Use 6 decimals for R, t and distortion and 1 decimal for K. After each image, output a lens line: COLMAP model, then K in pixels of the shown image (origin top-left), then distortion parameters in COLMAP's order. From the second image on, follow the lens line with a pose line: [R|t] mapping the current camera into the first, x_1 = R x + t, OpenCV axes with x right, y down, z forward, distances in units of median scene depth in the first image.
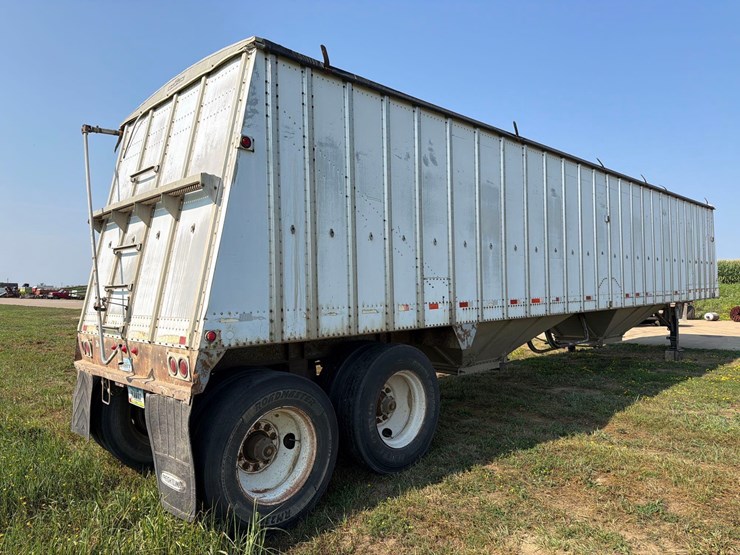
lens RADIAL K [[521.0, 0, 370.3], [0, 521.0, 278.3], [0, 0, 1]] dist [0.062827, -0.080407]
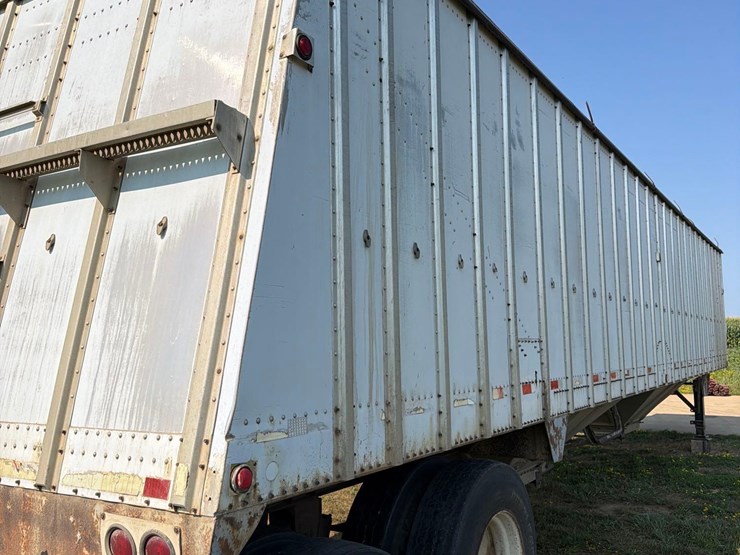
lens RADIAL K [[699.1, 0, 371.1], [0, 699.1, 277.3], [0, 0, 1]] dist [0.031483, 0.000000]
pose [[0.972498, 0.028369, 0.231177, -0.291462], [-0.008760, 0.996307, -0.085411, -0.002123], [-0.232747, 0.081037, 0.969155, 0.362087]]
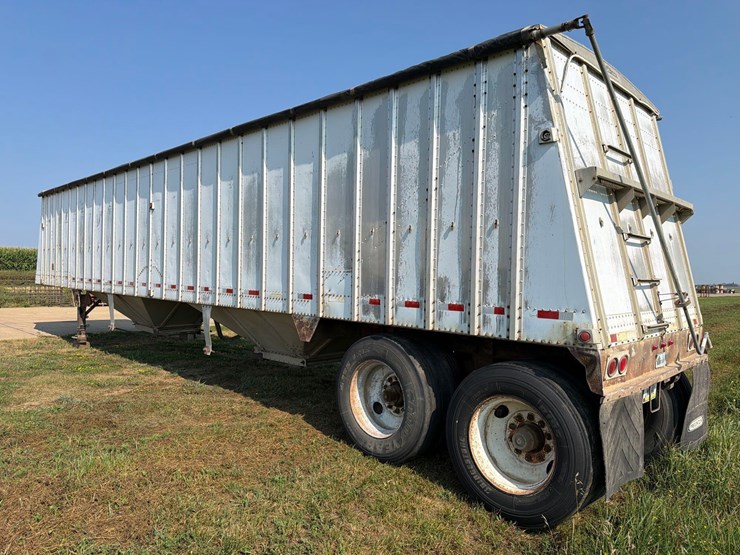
lens RADIAL K [[521.0, 0, 364.1], [0, 521.0, 279.4], [0, 0, 1]] dist [0.062827, -0.080407]
pose [[-0.027655, 0.006237, 0.999598, -1.552282], [-0.035201, 0.999354, -0.007210, 0.042287], [-0.998998, -0.035386, -0.027417, 1.716582]]
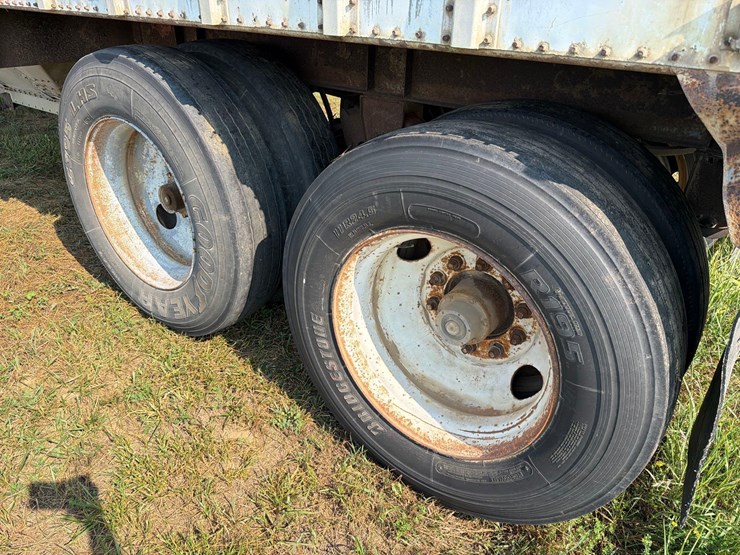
lens RADIAL K [[521.0, 0, 369.6], [0, 521.0, 280.6], [0, 0, 1]] dist [0.062827, -0.080407]
pose [[-0.181576, -0.469614, 0.863998, -0.889924], [-0.032203, 0.880971, 0.472072, 0.114370], [-0.982850, 0.057894, -0.175086, 1.517905]]
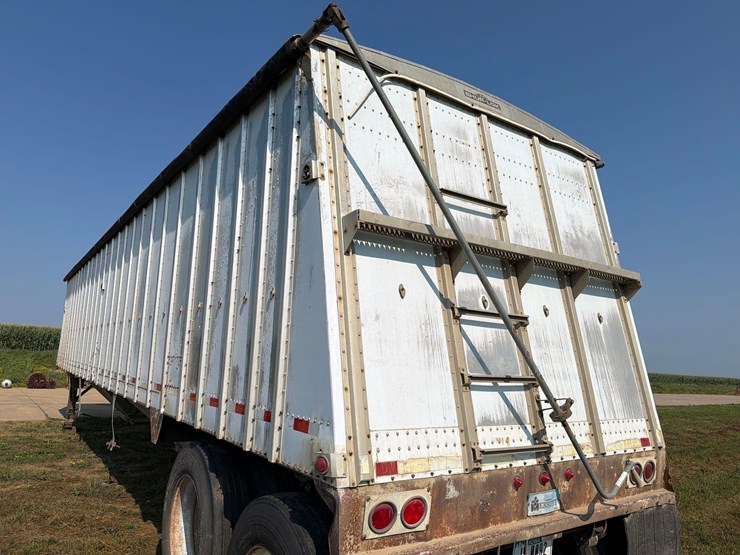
lens RADIAL K [[521.0, 0, 367.8], [0, 521.0, 286.6], [0, 0, 1]] dist [0.062827, -0.080407]
pose [[0.155732, 0.160188, 0.974724, -1.262612], [-0.059344, 0.986498, -0.152641, 0.014515], [-0.986015, -0.034073, 0.163136, 1.207746]]
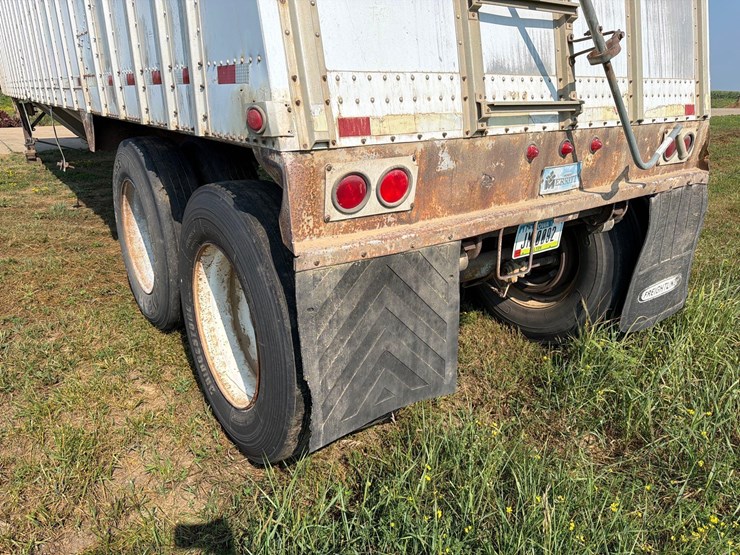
lens RADIAL K [[521.0, 0, 368.6], [0, 521.0, 273.9], [0, 0, 1]] dist [0.062827, -0.080407]
pose [[0.135942, -0.309057, 0.941278, -1.078556], [-0.018742, 0.949125, 0.314340, 0.101039], [-0.990540, -0.060373, 0.123234, 1.207791]]
